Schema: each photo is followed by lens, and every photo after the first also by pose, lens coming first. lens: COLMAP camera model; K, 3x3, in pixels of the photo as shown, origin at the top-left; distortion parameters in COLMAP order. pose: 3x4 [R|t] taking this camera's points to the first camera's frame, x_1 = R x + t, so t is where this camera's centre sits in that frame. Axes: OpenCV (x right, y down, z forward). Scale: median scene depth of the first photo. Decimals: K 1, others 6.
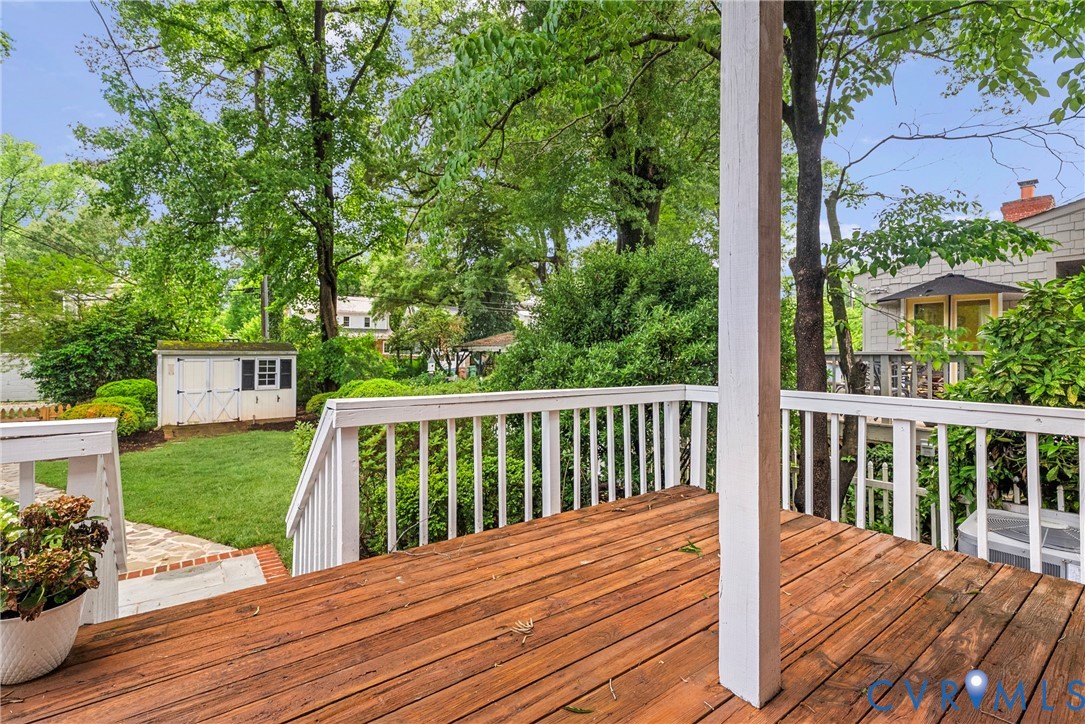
lens RADIAL K [[496.9, 0, 543.1], [0, 496.9, 352.9], [0, 0, 1]] dist [-0.003877, 0.000333]
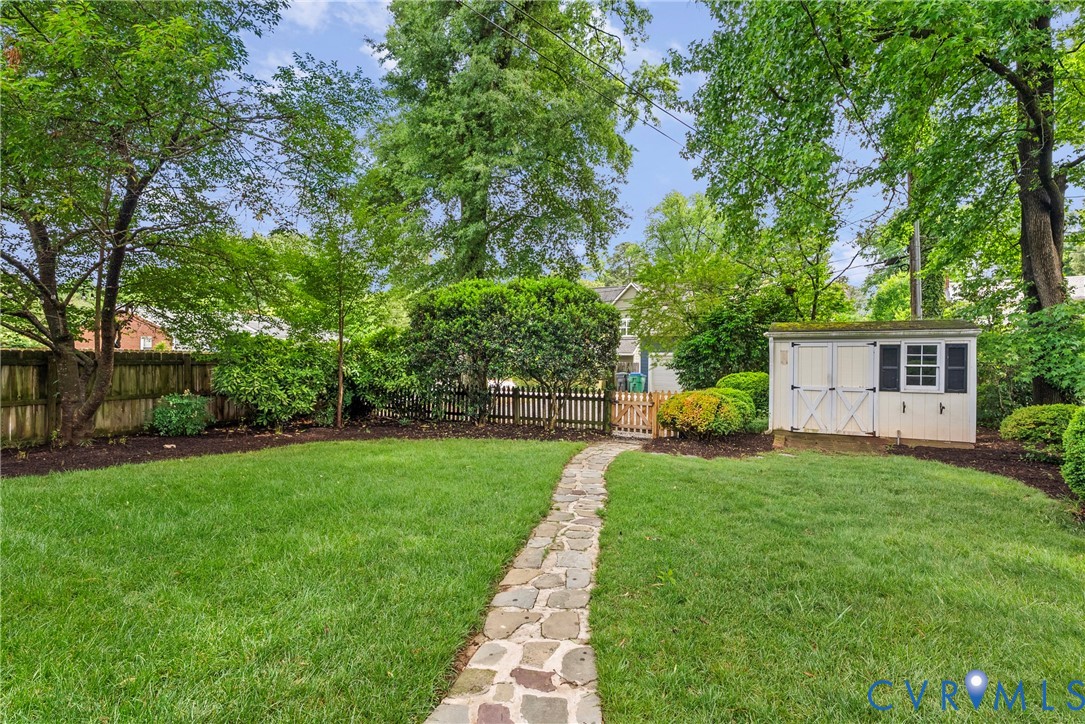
lens RADIAL K [[496.9, 0, 541.7], [0, 496.9, 356.7], [0, 0, 1]] dist [-0.003877, 0.000333]
pose [[0.404041, -0.011341, -0.914670, -0.181225], [-0.011428, 0.999783, -0.017445, 0.045862], [0.914669, 0.017501, 0.403824, 0.315821]]
